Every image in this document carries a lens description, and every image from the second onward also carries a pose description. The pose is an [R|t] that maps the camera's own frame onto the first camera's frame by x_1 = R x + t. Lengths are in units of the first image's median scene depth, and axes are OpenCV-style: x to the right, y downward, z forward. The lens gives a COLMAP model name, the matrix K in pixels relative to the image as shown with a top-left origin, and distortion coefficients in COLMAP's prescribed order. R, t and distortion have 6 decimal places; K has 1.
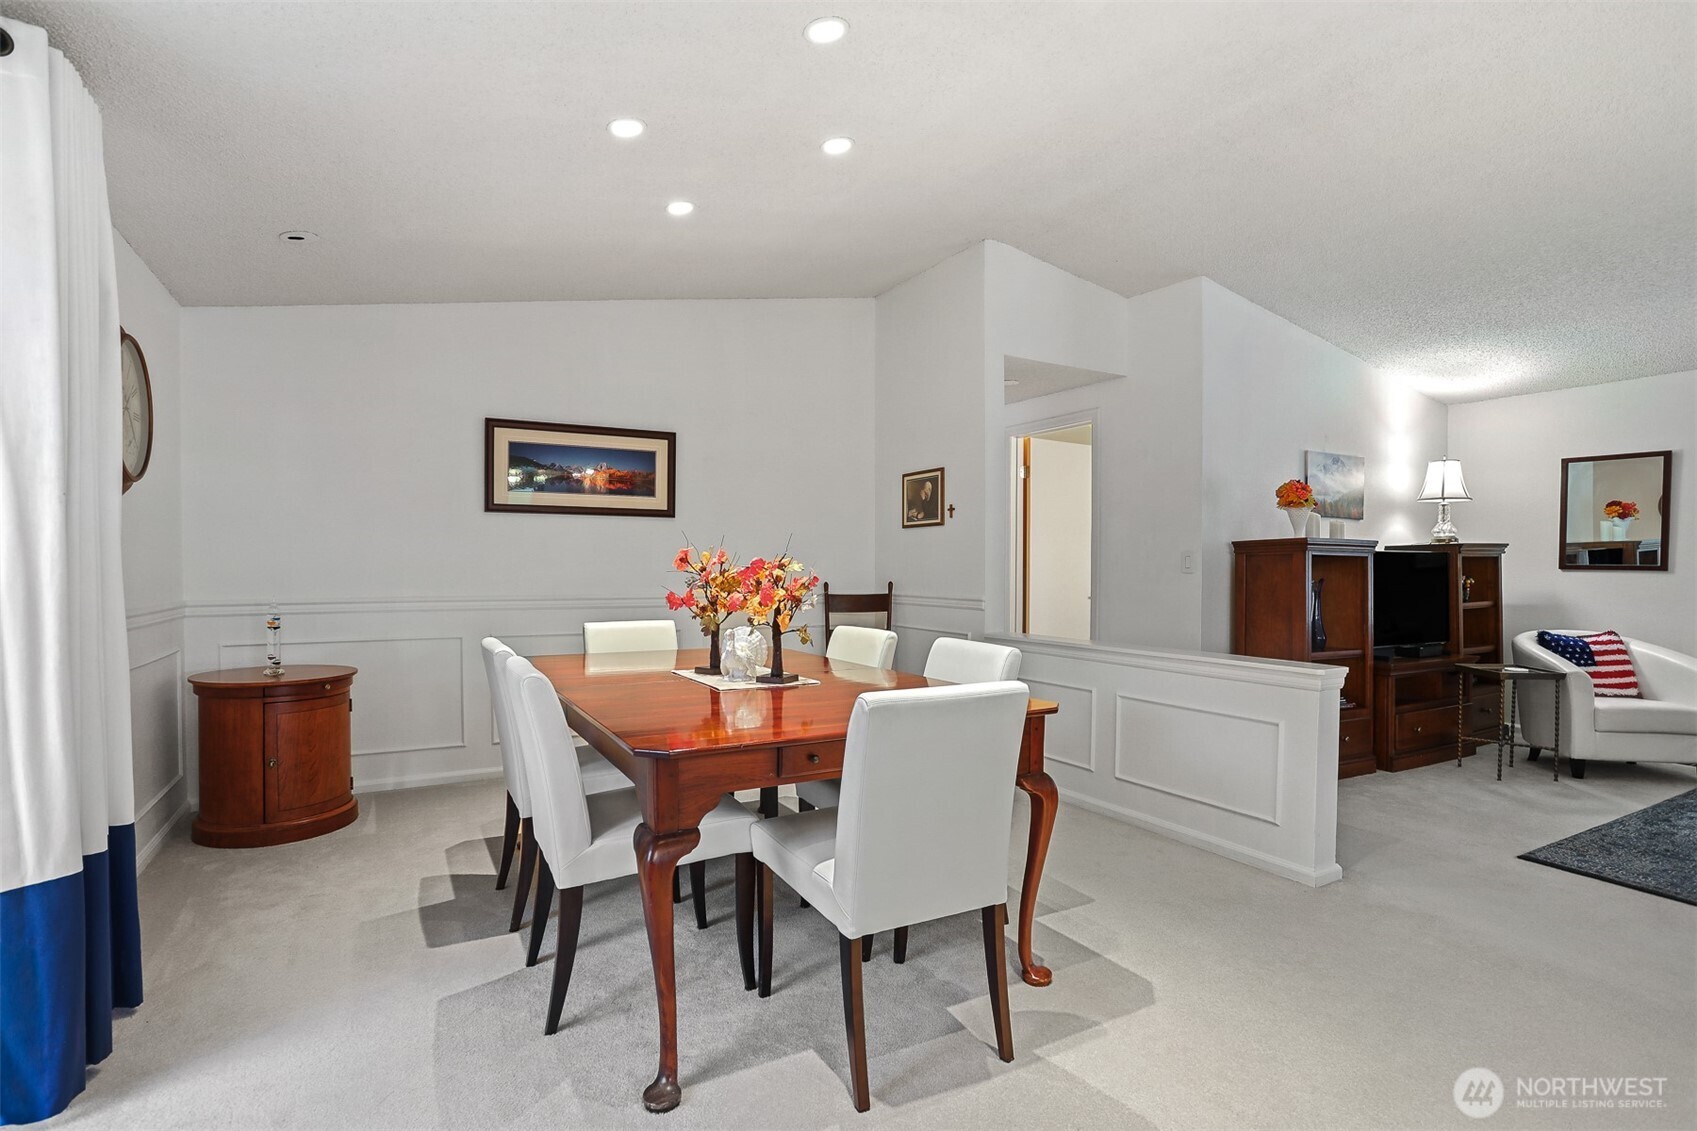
lens RADIAL K [[861.8, 0, 839.7], [0, 861.8, 533.2], [0, 0, 1]] dist [-0.055037, 0.028666]
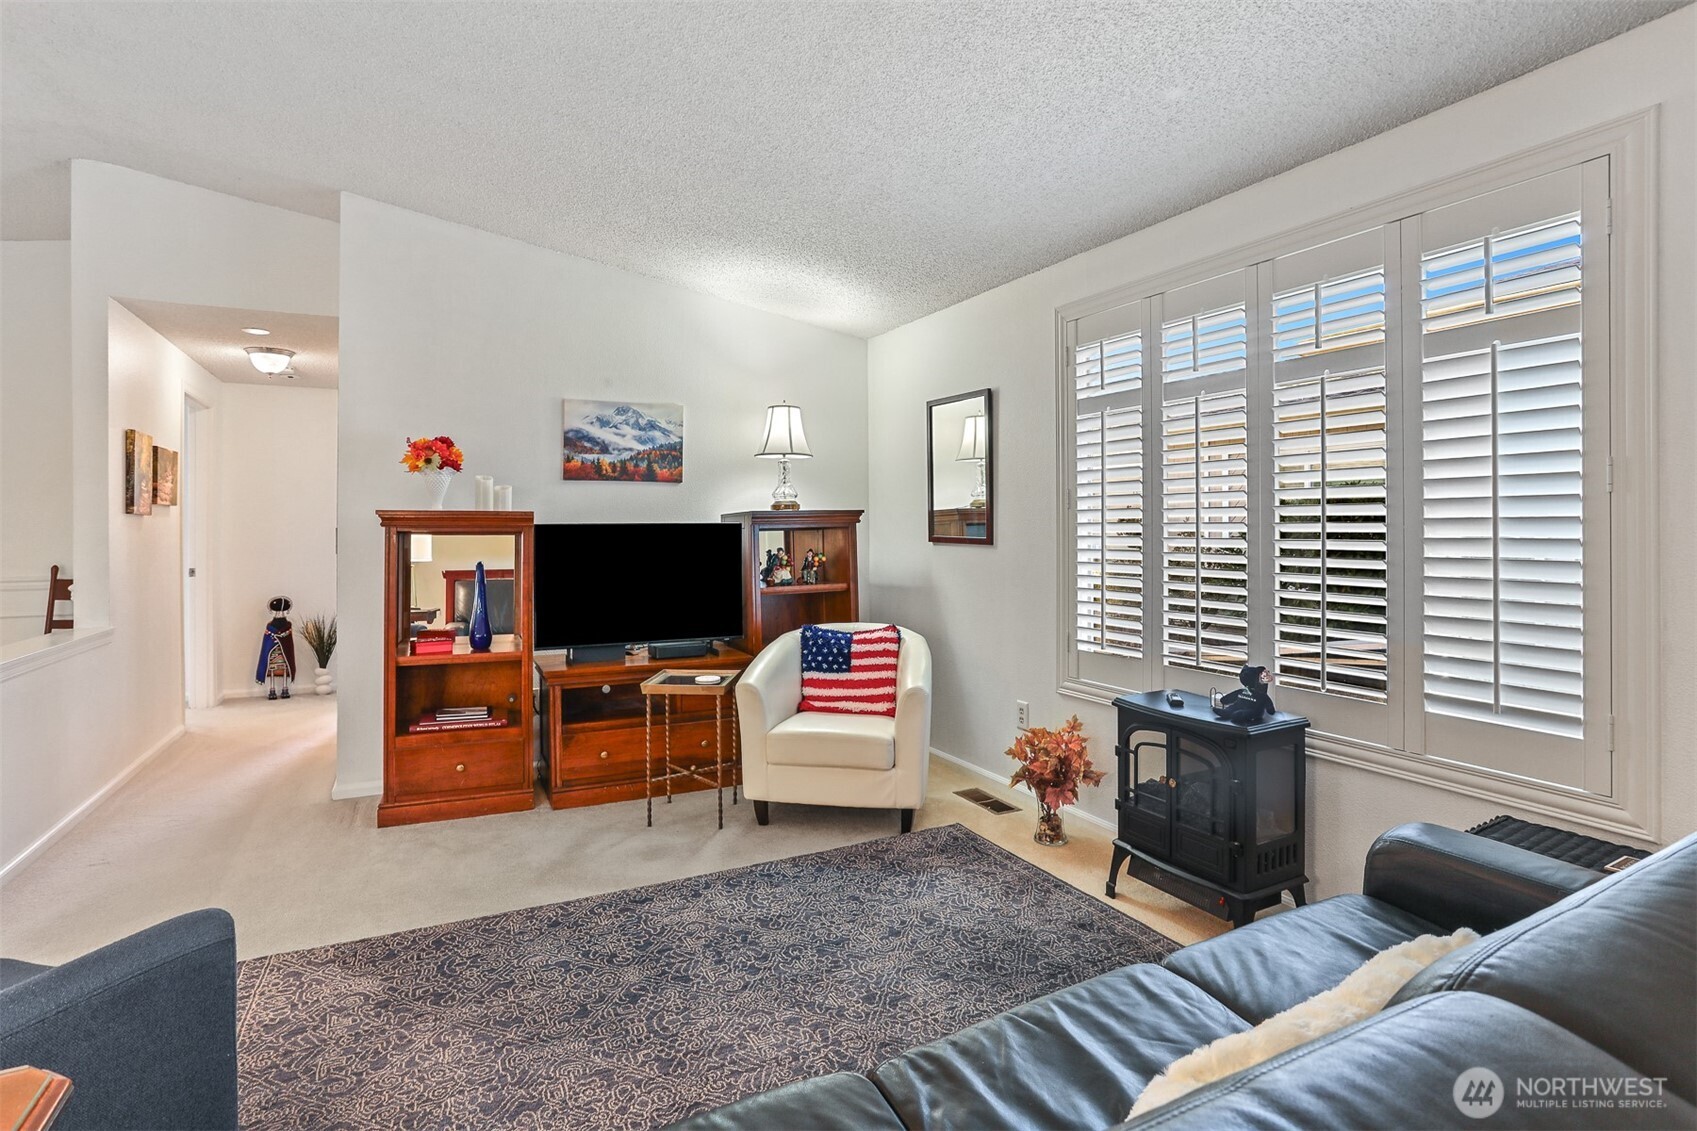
lens RADIAL K [[861.8, 0, 839.7], [0, 861.8, 533.2], [0, 0, 1]] dist [-0.055037, 0.028666]
pose [[0.998744, -0.011587, -0.048752, 0.897667], [0.013151, 0.999405, 0.031877, 0.007344], [0.048353, -0.032478, 0.998302, 0.218571]]
